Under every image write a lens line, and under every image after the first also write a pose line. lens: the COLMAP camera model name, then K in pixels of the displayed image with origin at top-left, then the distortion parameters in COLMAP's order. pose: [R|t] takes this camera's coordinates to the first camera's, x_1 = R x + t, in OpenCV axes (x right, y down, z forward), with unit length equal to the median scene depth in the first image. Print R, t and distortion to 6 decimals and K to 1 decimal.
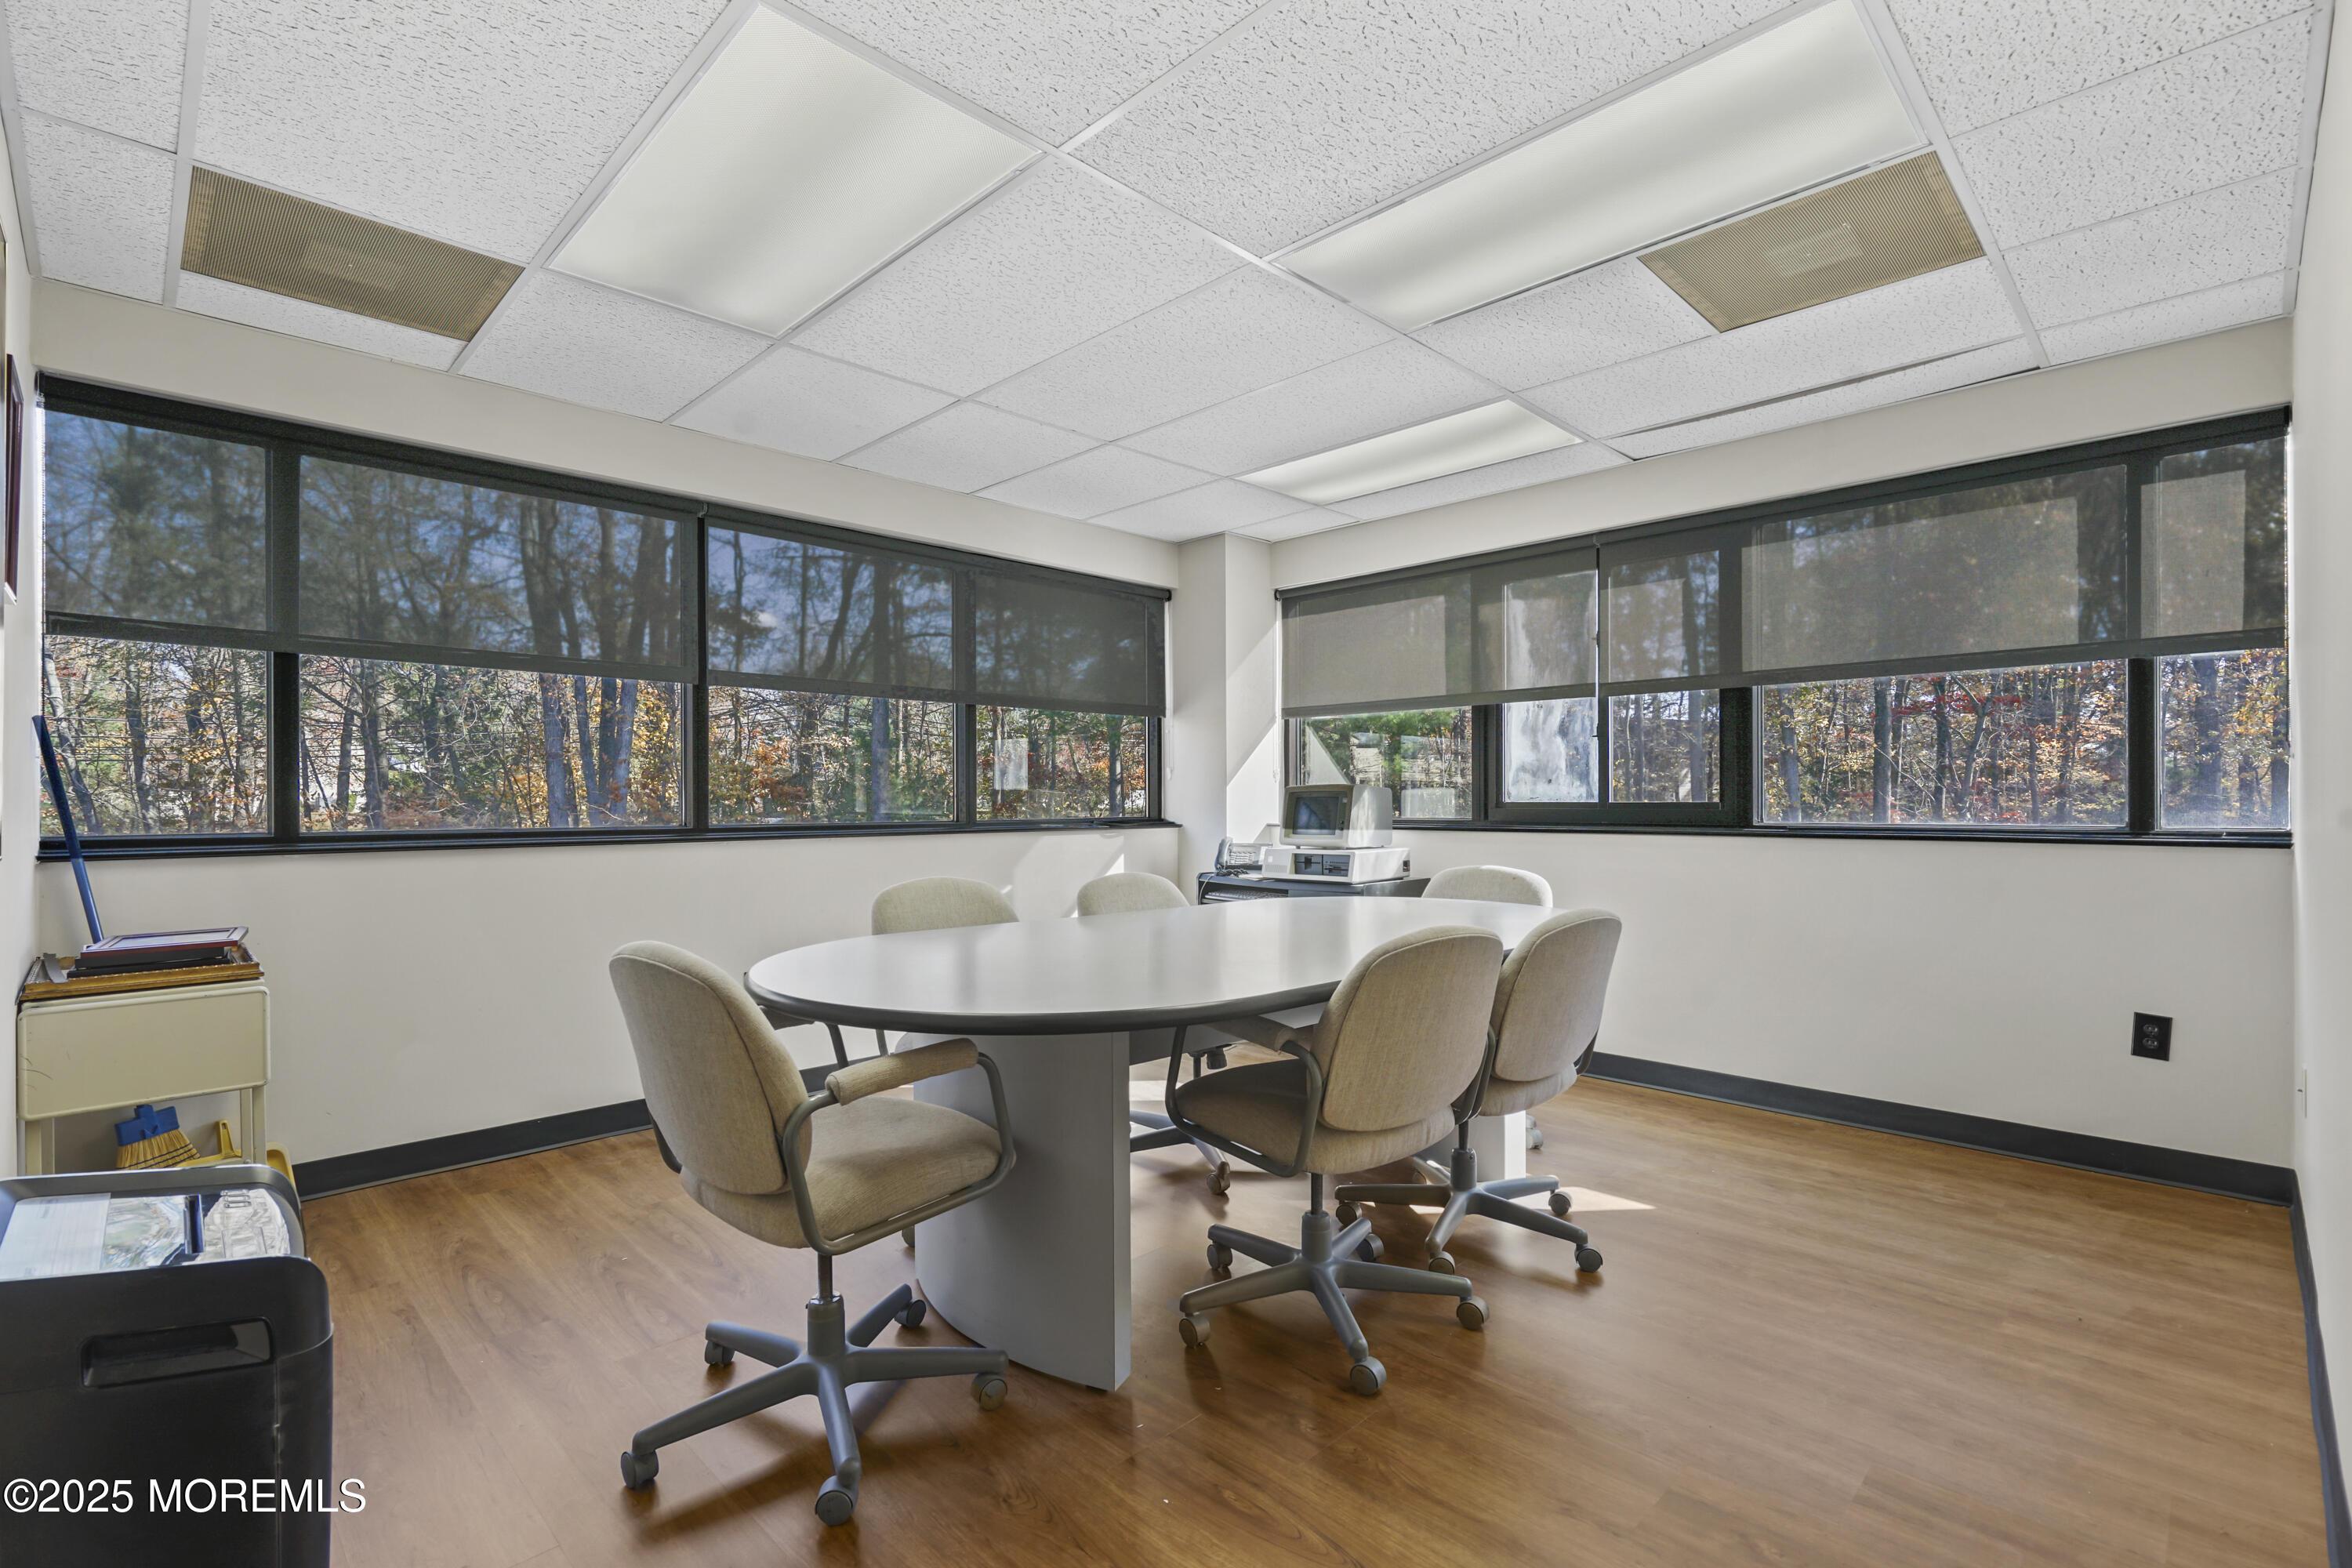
lens RADIAL K [[1065.8, 0, 1178.1], [0, 1065.8, 788.0], [0, 0, 1]] dist [-0.008120, 0.000689]
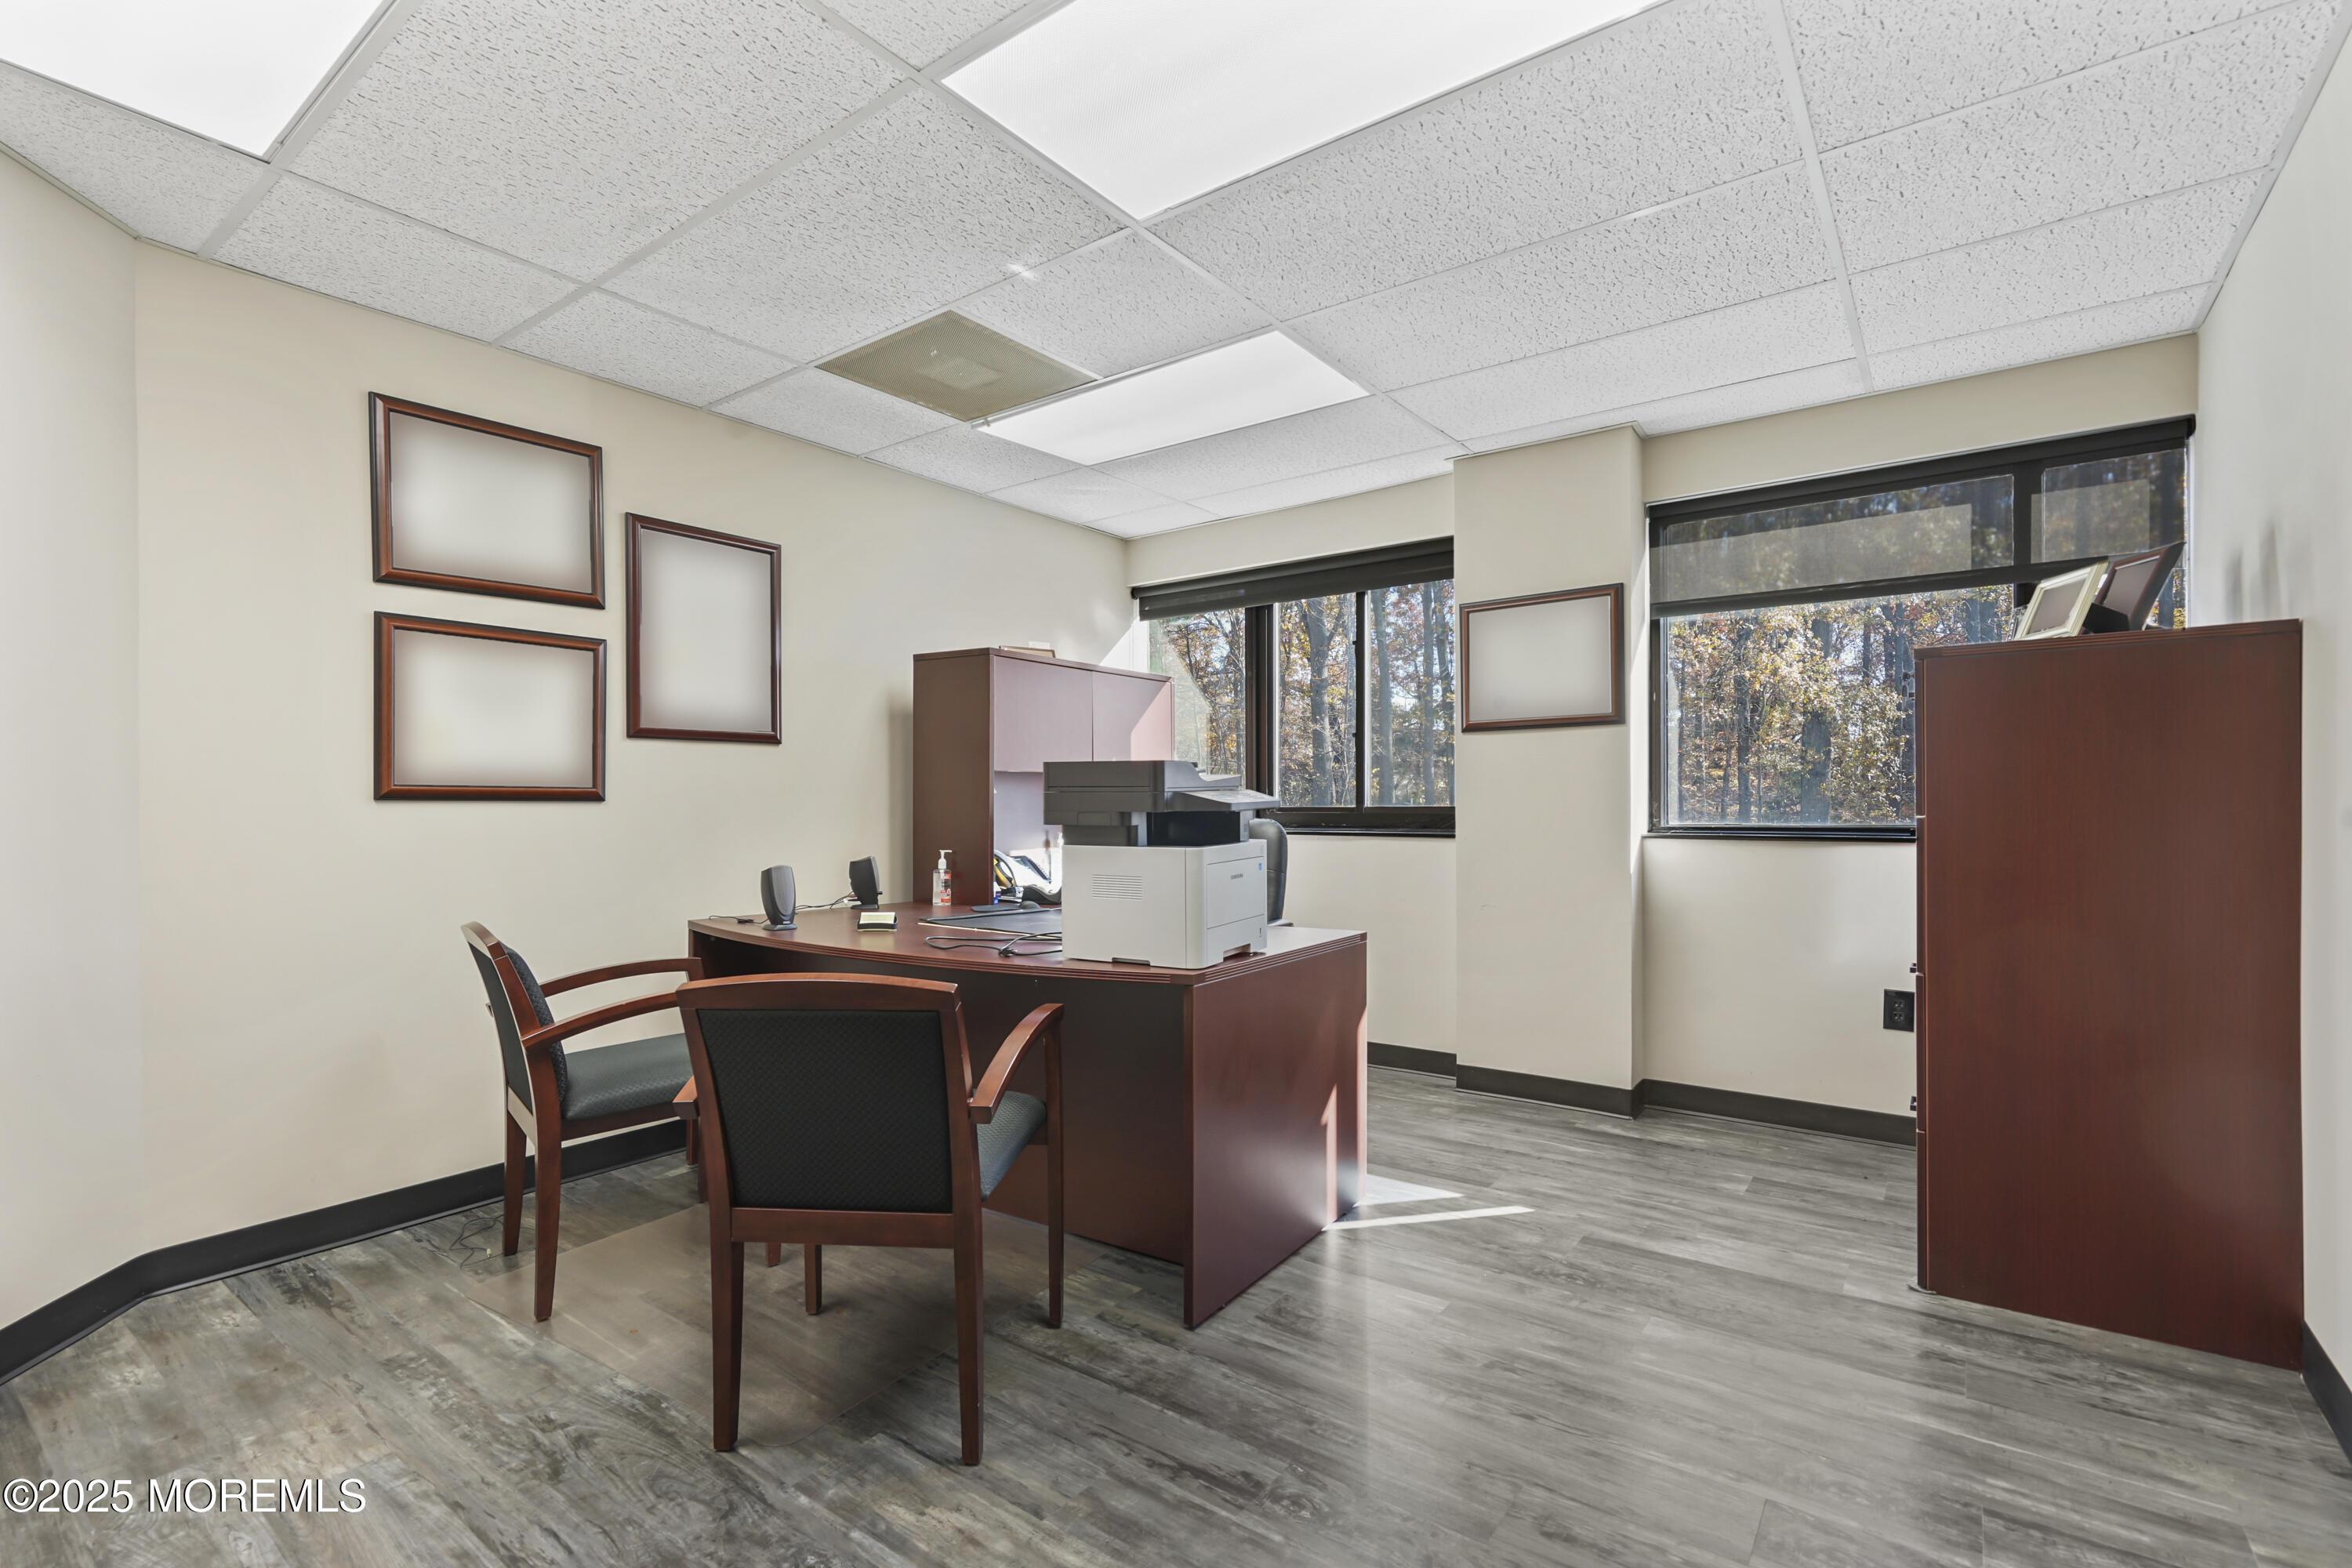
lens RADIAL K [[1065.8, 0, 1171.3], [0, 1065.8, 793.8], [0, 0, 1]] dist [-0.008120, 0.000689]
pose [[0.987799, -0.003748, 0.155690, -0.047608], [0.003371, 0.999991, 0.002681, -0.001298], [-0.155698, -0.002124, 0.987802, 0.075712]]
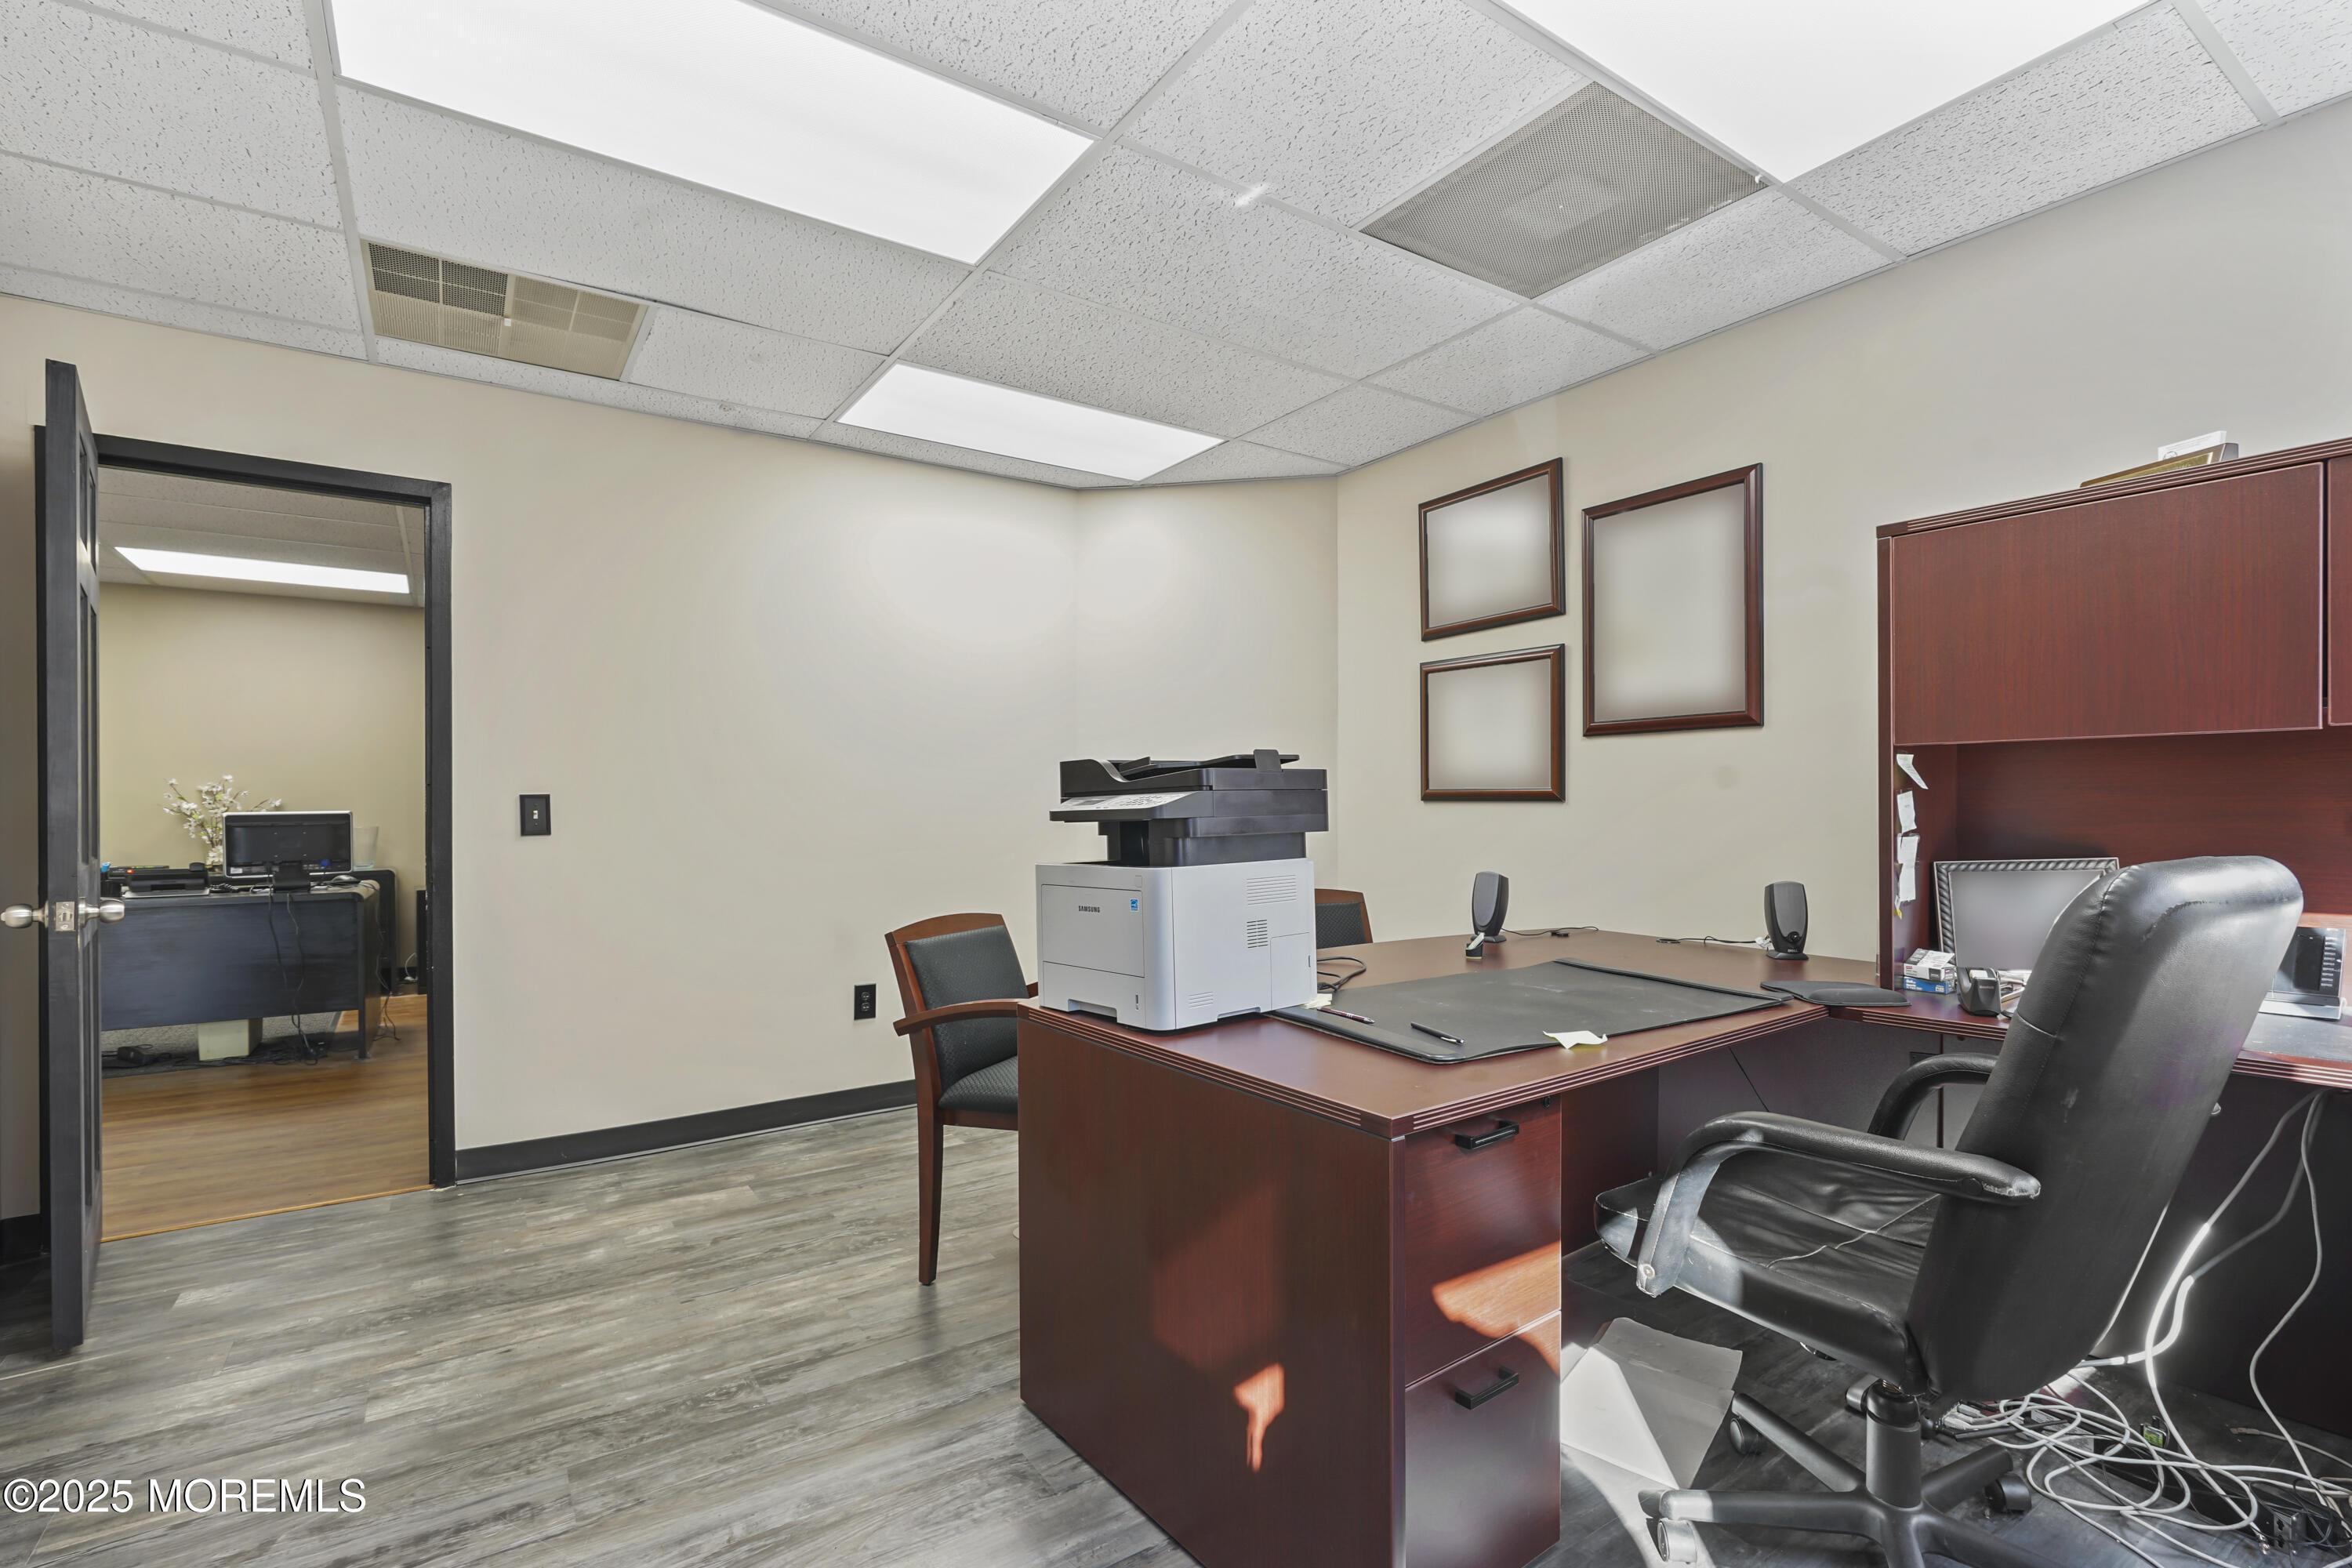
lens RADIAL K [[1065.8, 0, 1167.6], [0, 1065.8, 803.4], [0, 0, 1]] dist [-0.008120, 0.000689]
pose [[-0.175597, -0.000210, -0.984462, 0.817545], [0.016849, 0.999853, -0.003219, 0.006994], [0.984318, -0.017153, -0.175568, 1.140865]]
